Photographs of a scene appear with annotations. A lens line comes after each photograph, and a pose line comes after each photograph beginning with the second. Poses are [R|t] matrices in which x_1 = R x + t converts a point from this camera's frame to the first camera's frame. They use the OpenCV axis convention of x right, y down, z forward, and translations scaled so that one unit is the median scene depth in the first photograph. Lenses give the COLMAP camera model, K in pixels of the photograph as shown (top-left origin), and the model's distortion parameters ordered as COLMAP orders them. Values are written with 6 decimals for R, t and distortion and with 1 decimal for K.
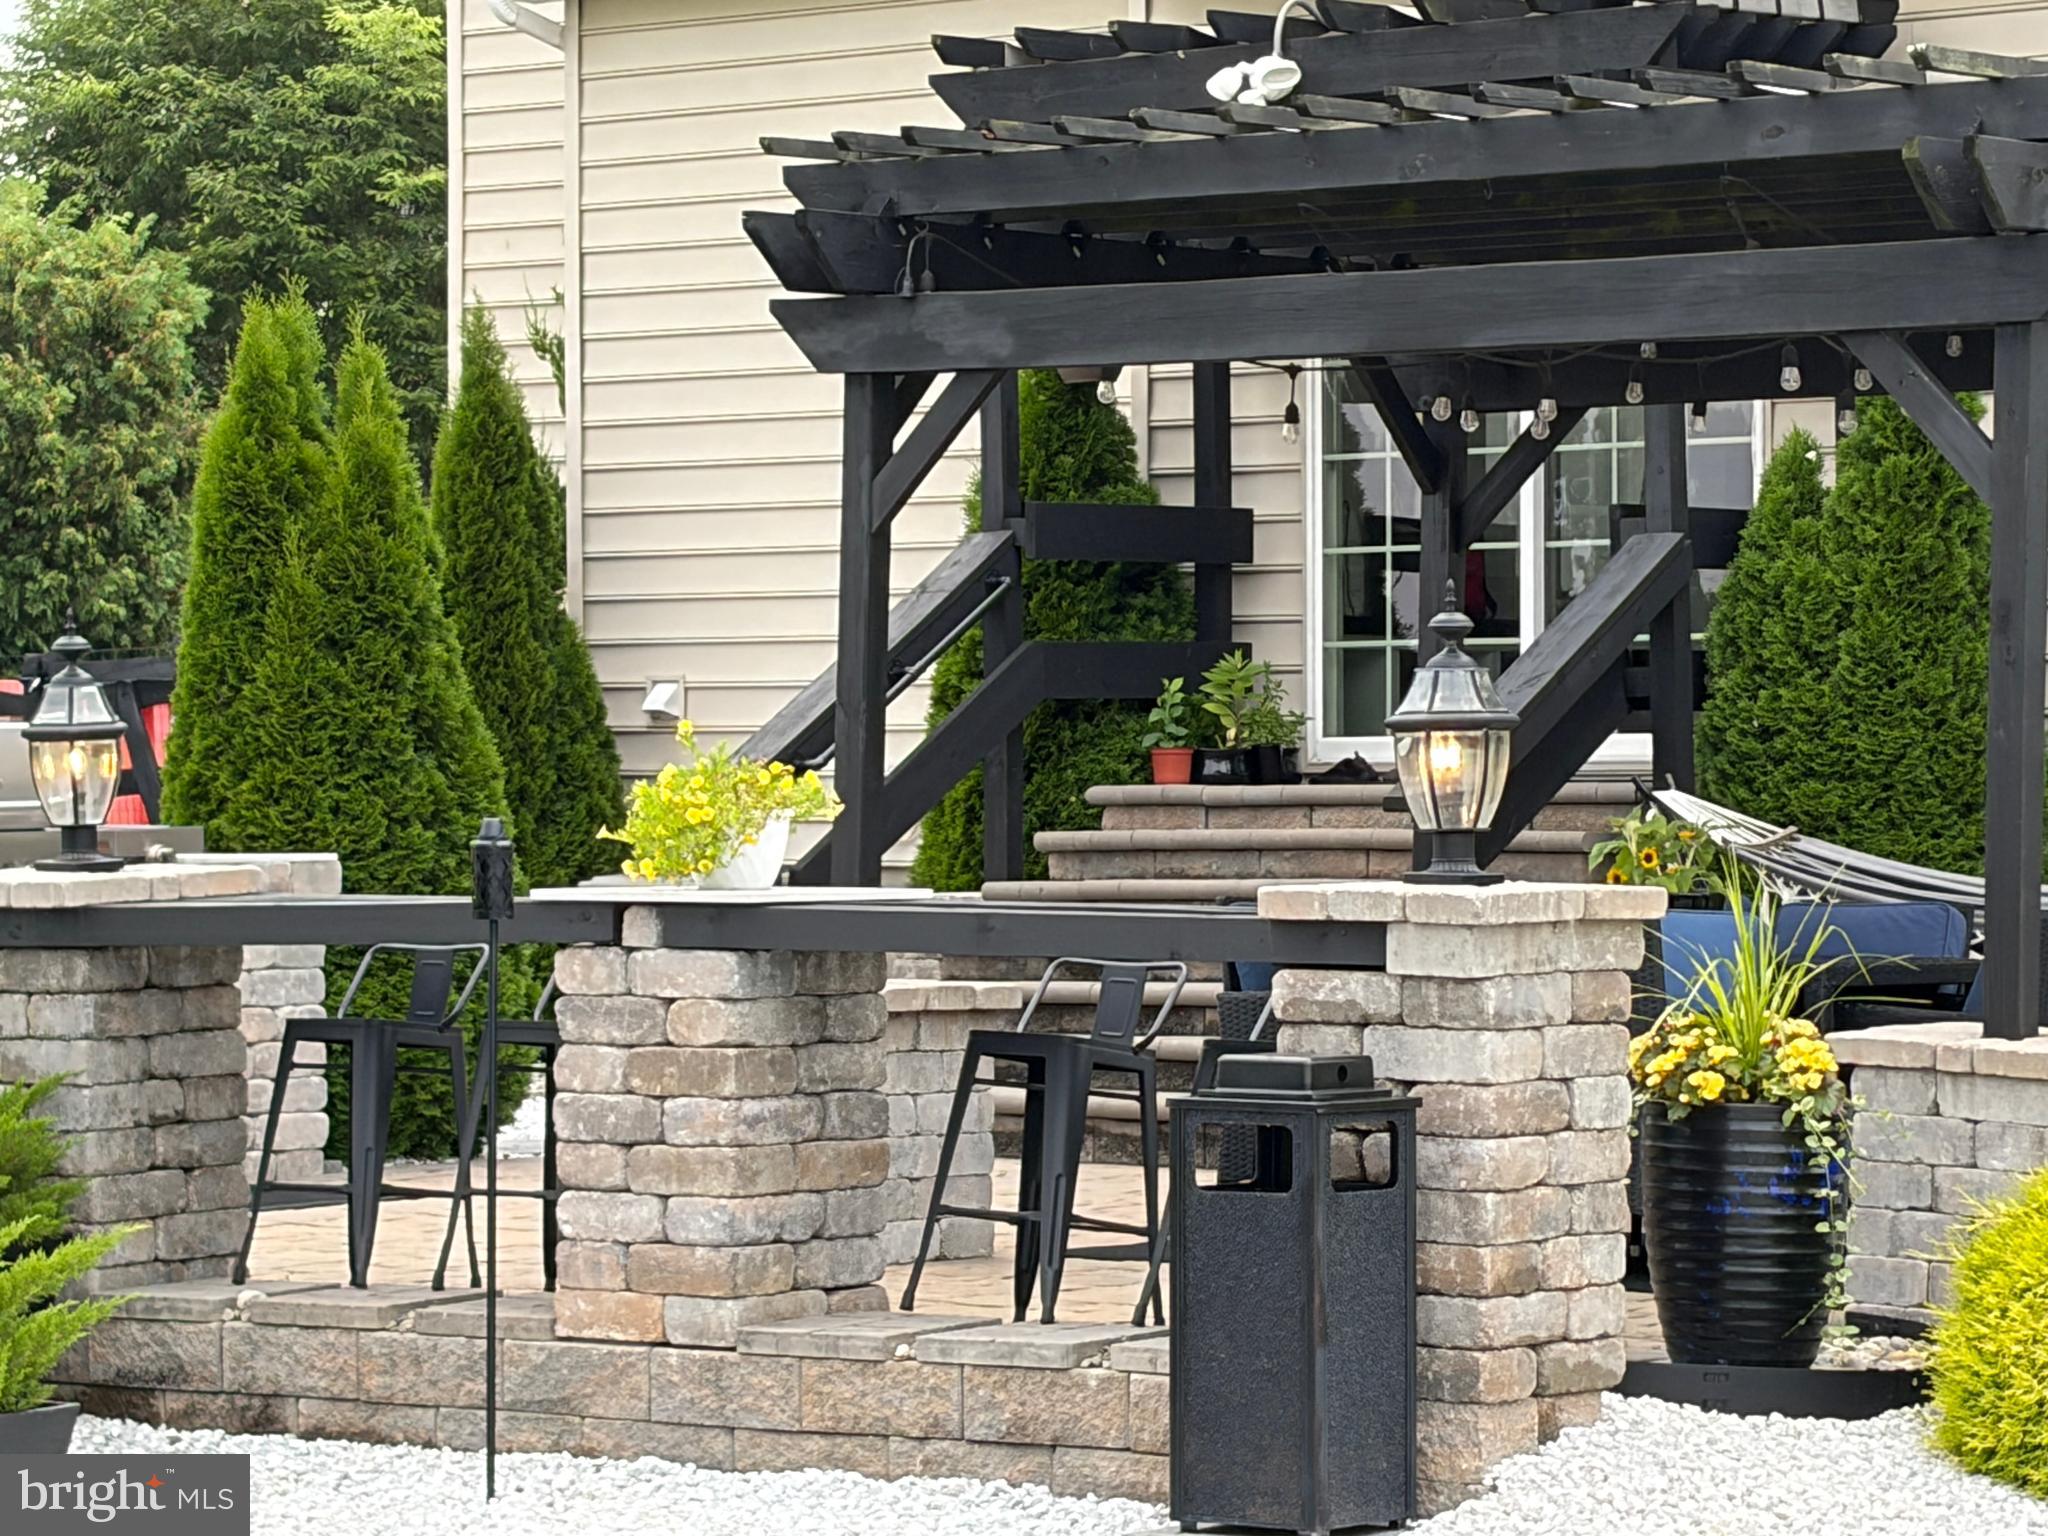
lens RADIAL K [[7234.9, 0, 1023.4], [0, 7234.9, 767.1], [0, 0, 1]] dist [0.210868, 0.000000]
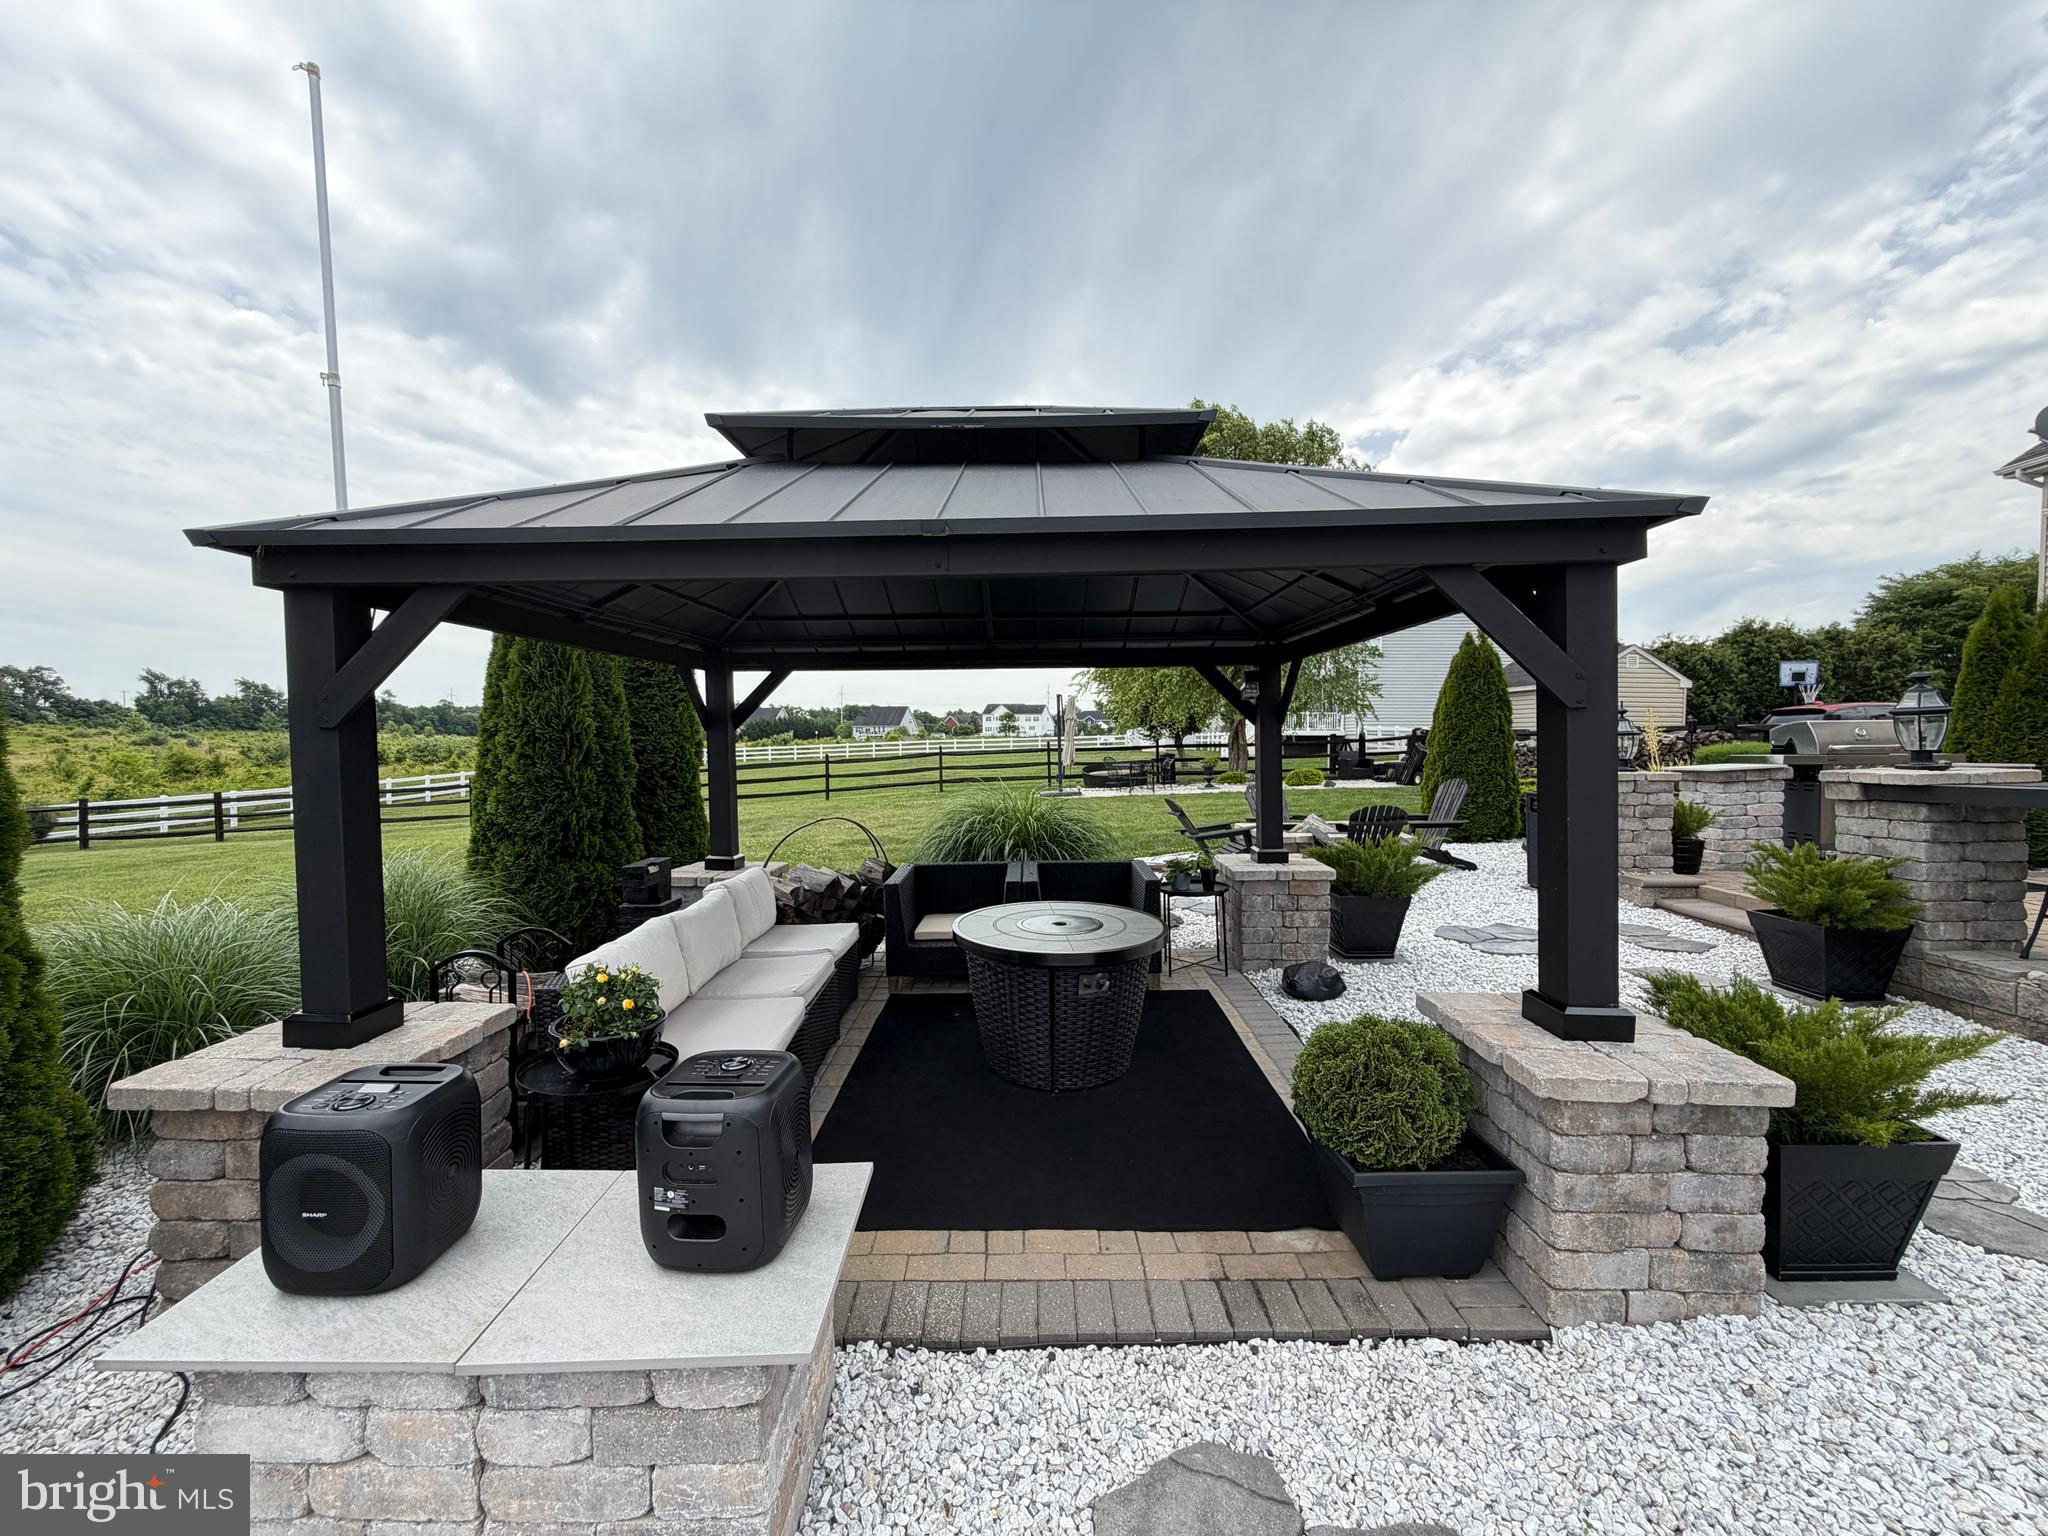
lens RADIAL K [[805.2, 0, 1015.8], [0, 805.2, 763.0], [0, 0, 1]] dist [-0.000577, 0.000243]
pose [[0.587638, 0.029173, -0.808598, -0.091909], [-0.008276, 0.999514, 0.030046, 0.006722], [0.809082, -0.010964, 0.587594, 0.609174]]
